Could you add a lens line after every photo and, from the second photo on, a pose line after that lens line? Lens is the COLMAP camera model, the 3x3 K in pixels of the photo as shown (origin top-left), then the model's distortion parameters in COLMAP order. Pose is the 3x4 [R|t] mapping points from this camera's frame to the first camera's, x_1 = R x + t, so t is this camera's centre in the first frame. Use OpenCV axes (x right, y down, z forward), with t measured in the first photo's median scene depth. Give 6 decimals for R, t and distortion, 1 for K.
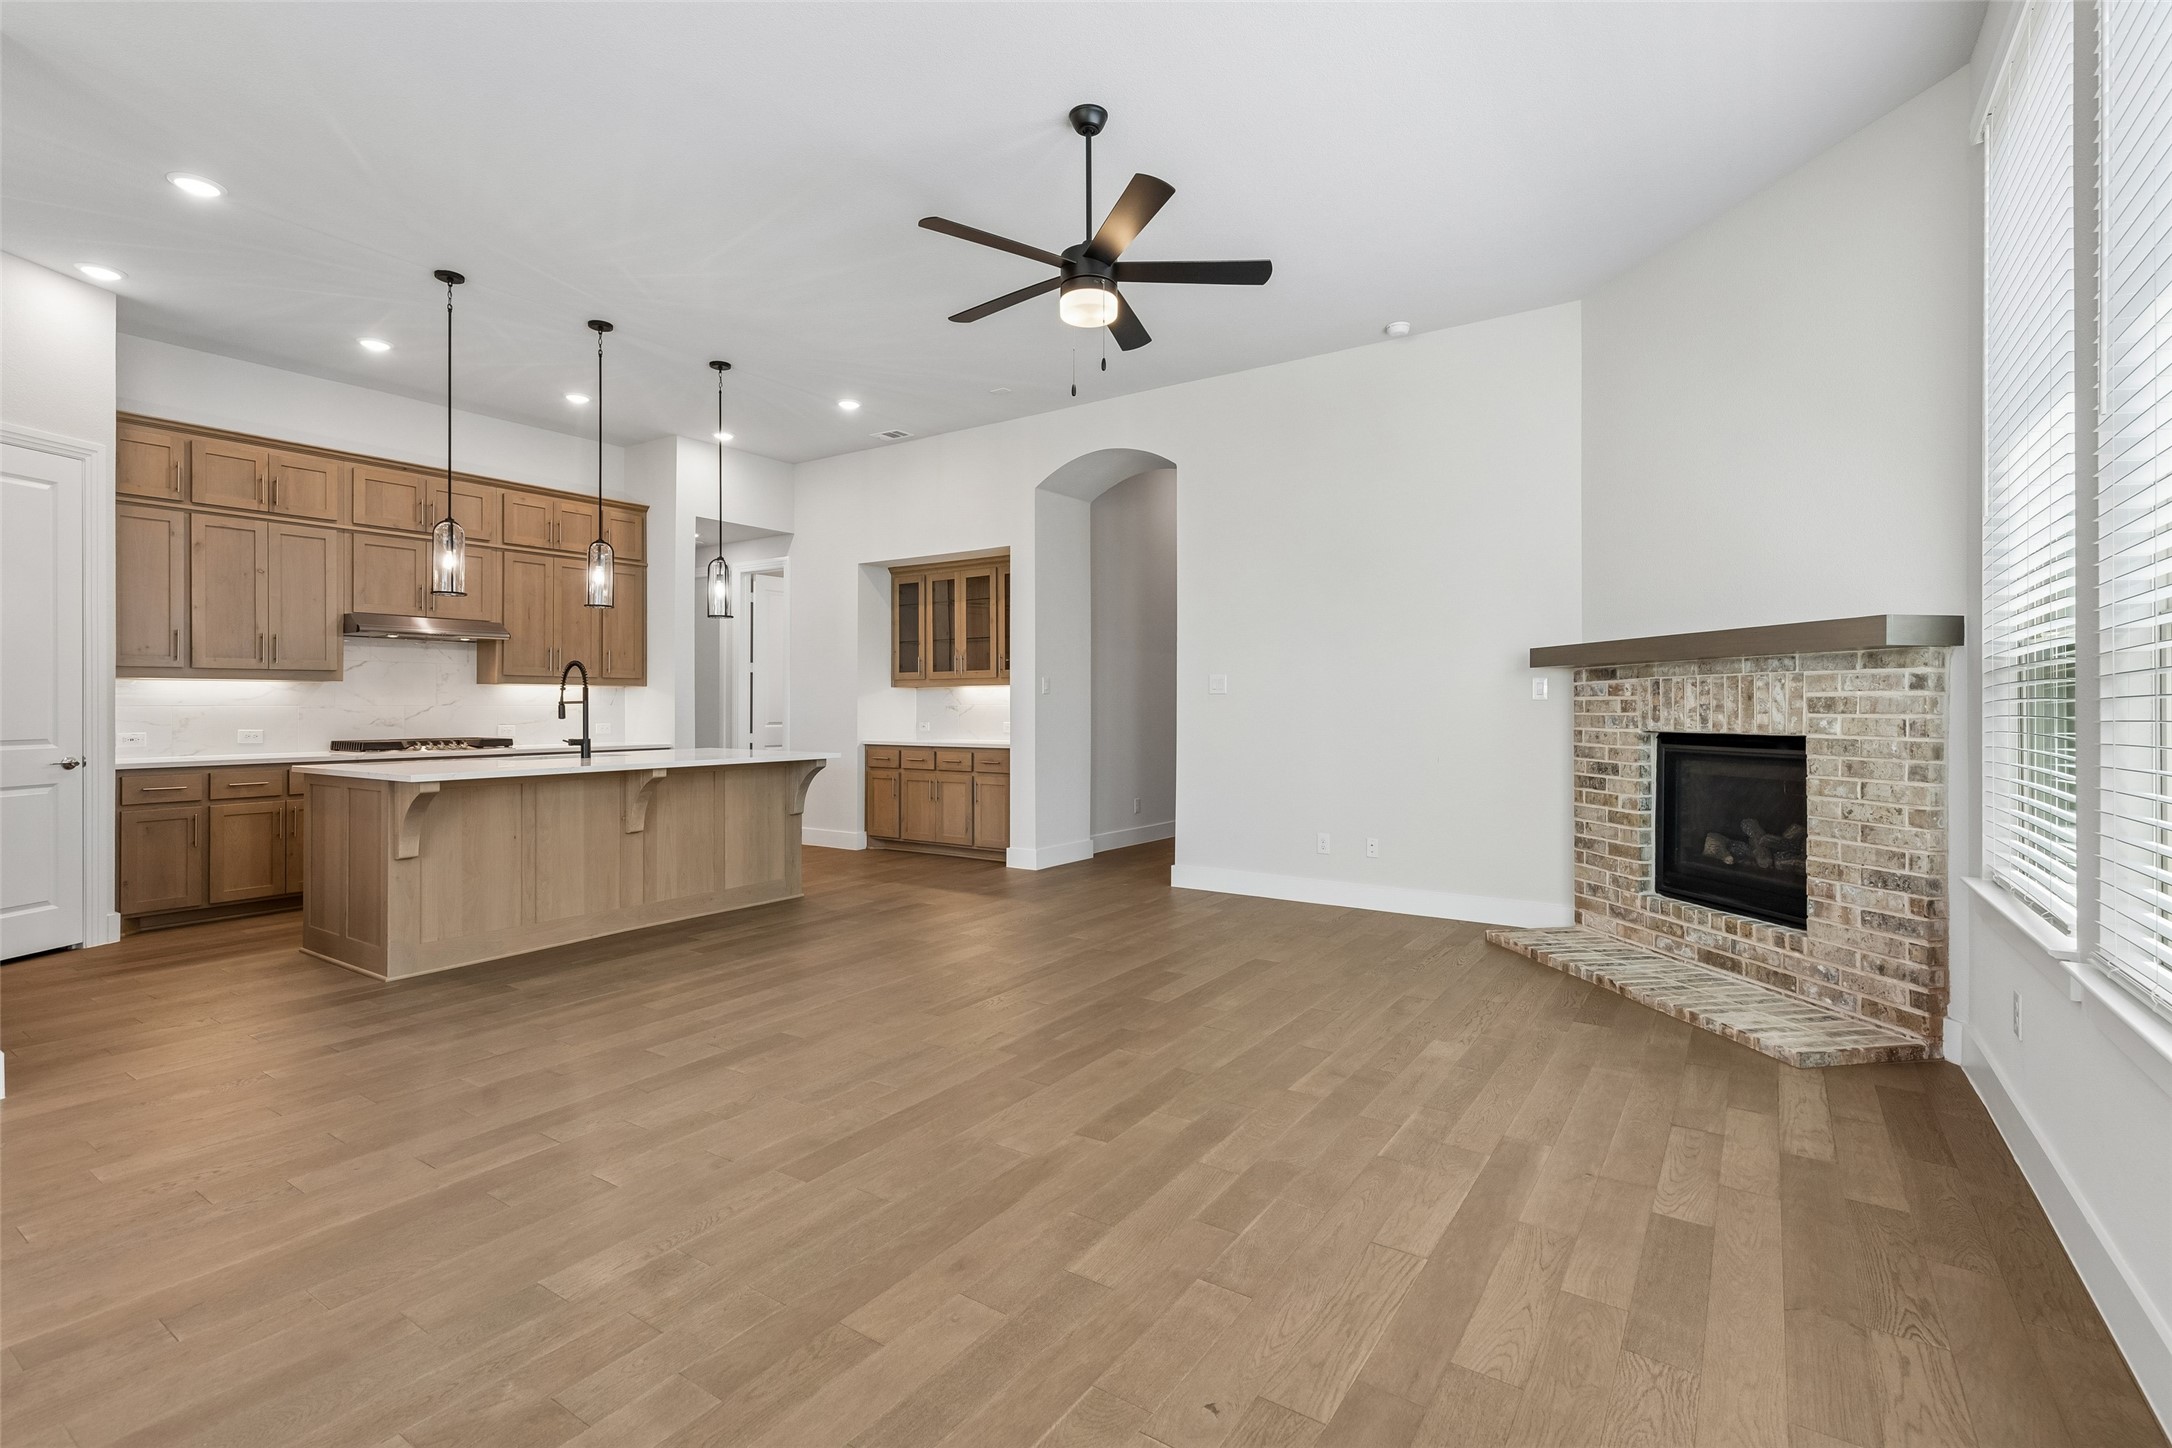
lens RADIAL K [[990.9, 0, 1088.6], [0, 990.9, 702.2], [0, 0, 1]] dist [0.009823, 0.000421]
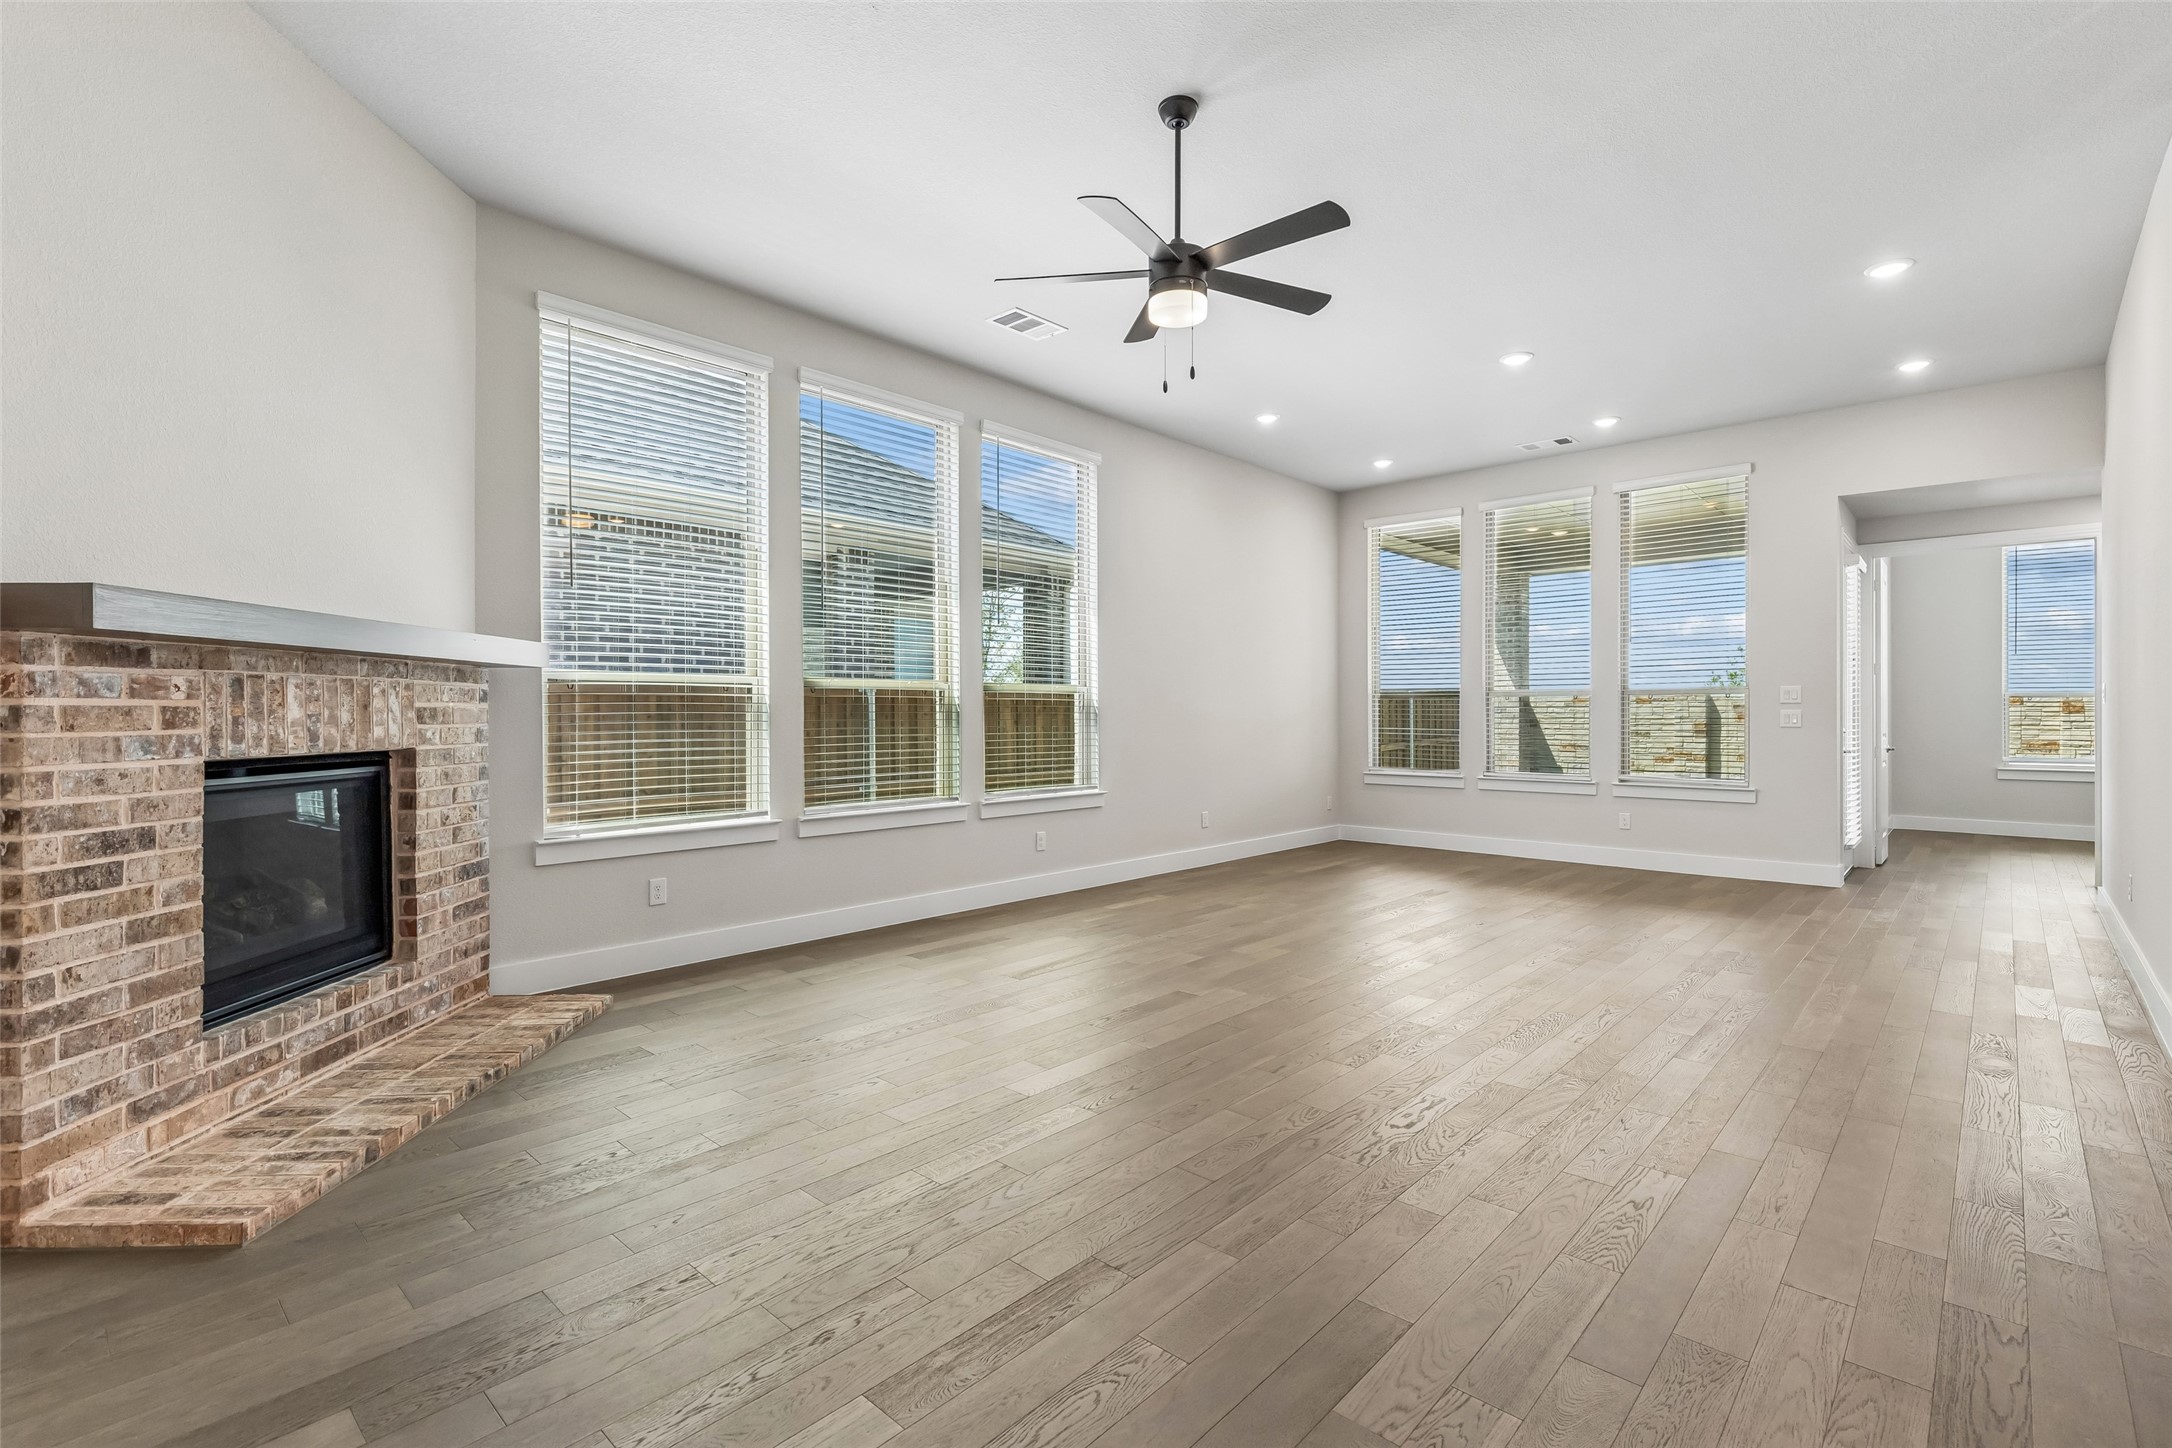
lens RADIAL K [[990.9, 0, 1095.4], [0, 990.9, 717.1], [0, 0, 1]] dist [0.009823, 0.000421]
pose [[-0.989814, 0.001248, 0.142361, -0.040569], [0.001254, 0.999999, -0.000047, 0.003747], [-0.142360, 0.000132, -0.989815, 1.365930]]
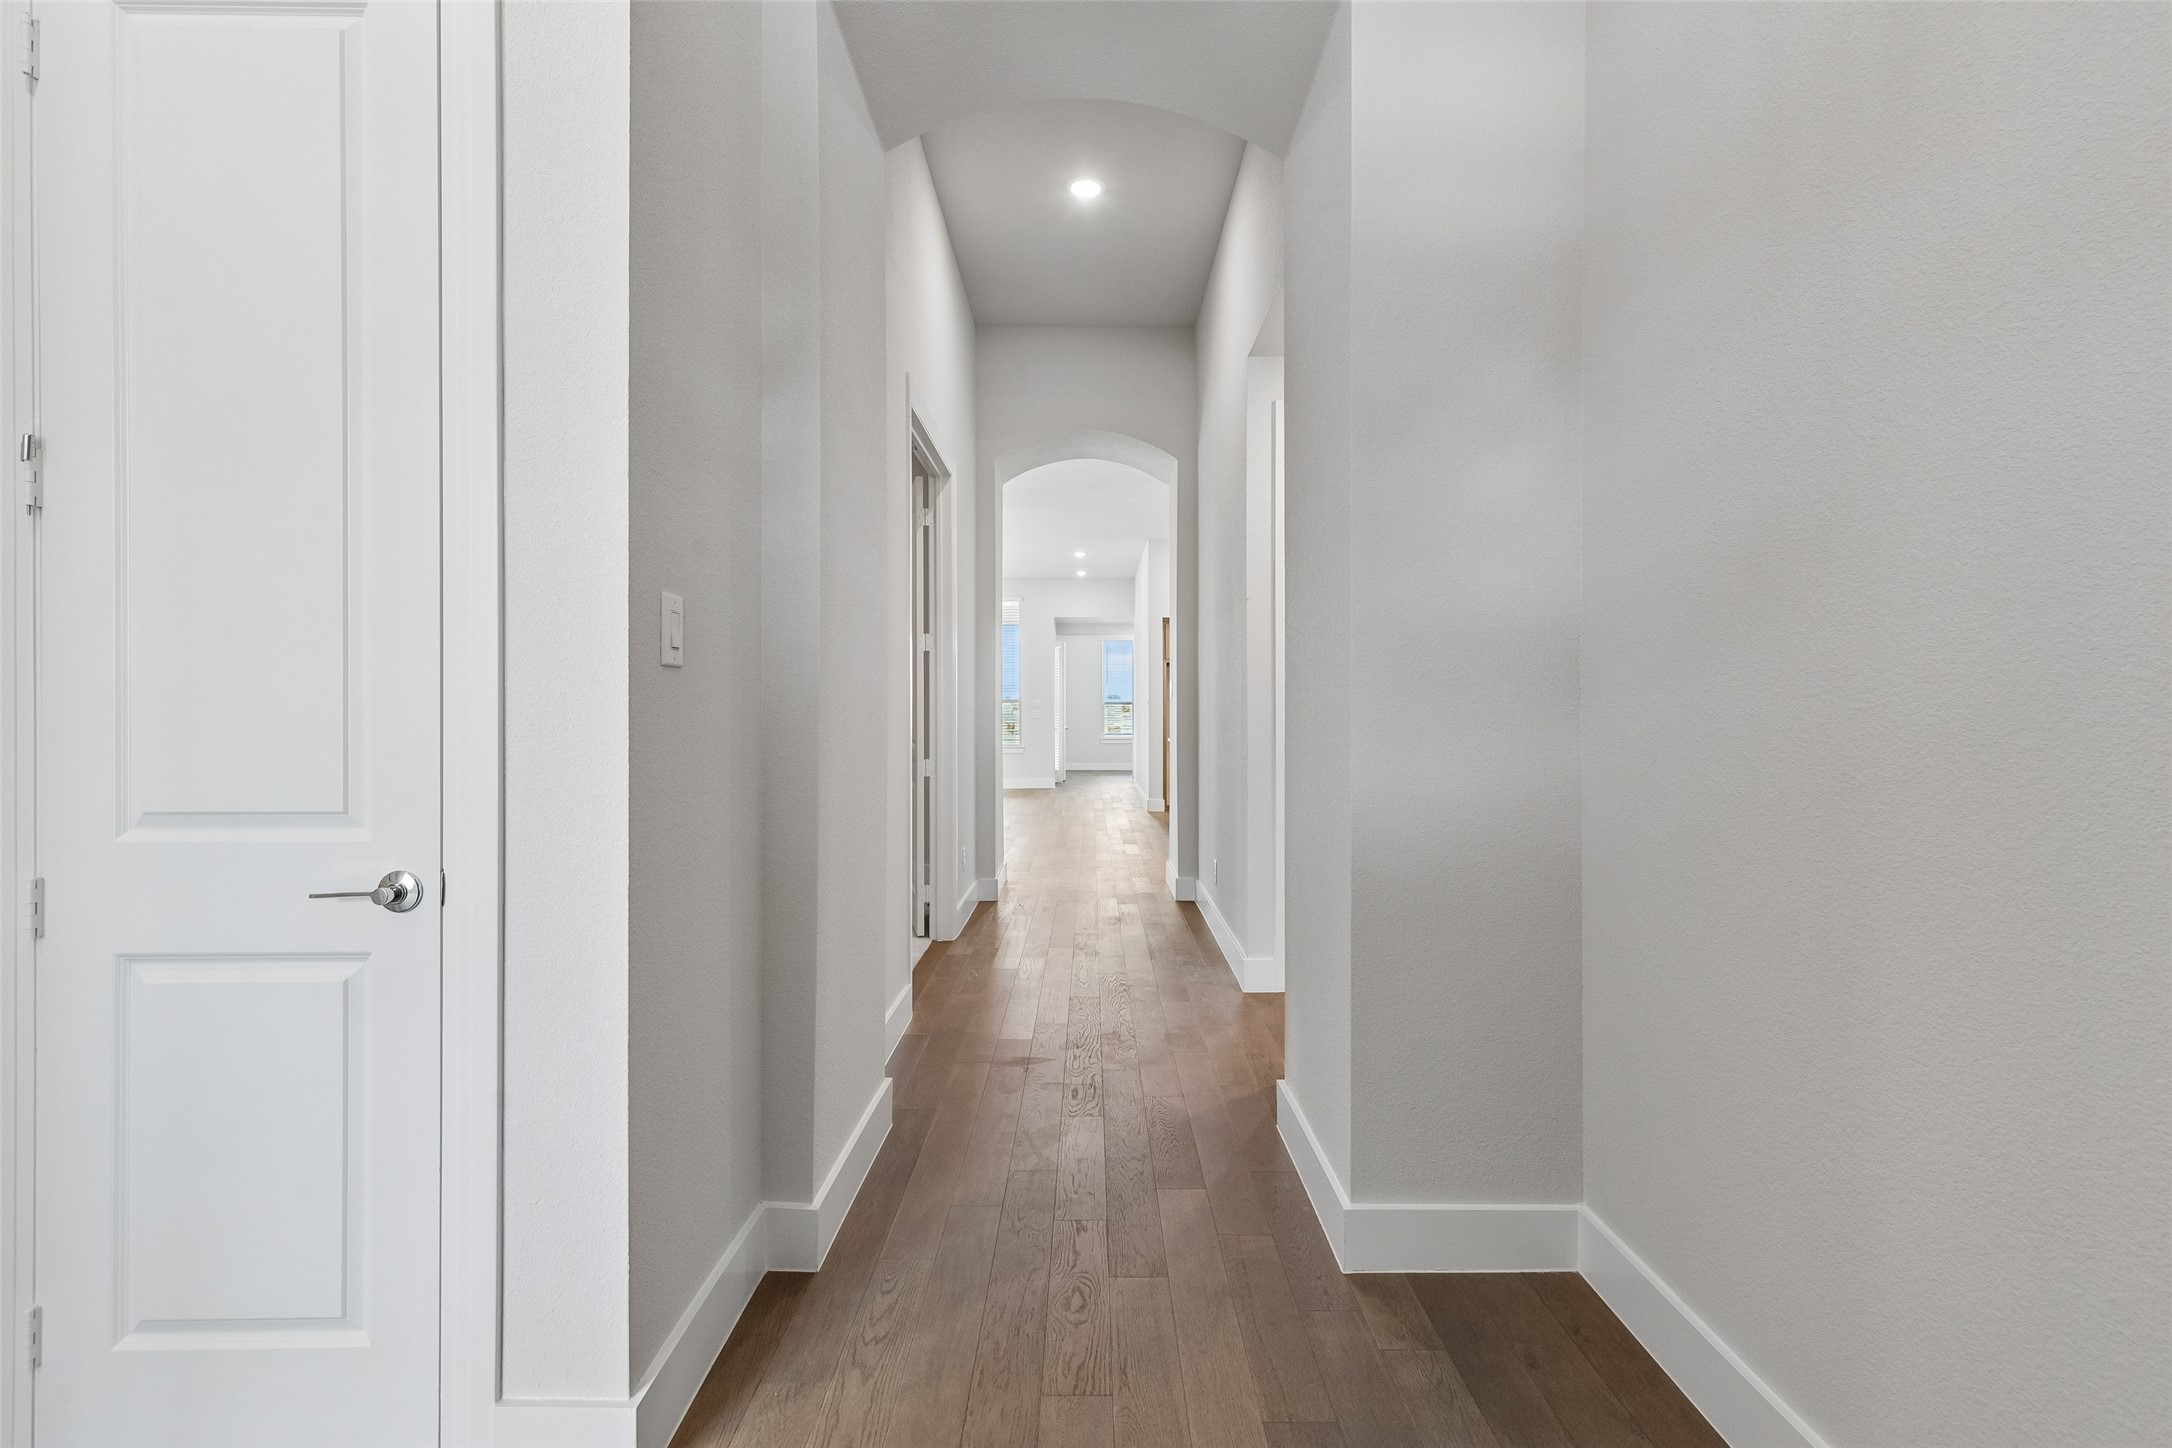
lens RADIAL K [[990.9, 0, 1086.5], [0, 990.9, 727.0], [0, 0, 1]] dist [0.009823, 0.000421]
pose [[-0.829369, -0.000781, -0.558701, 0.796695], [0.002248, 0.999986, -0.004734, 0.062067], [0.558697, -0.005182, -0.829356, 2.503101]]
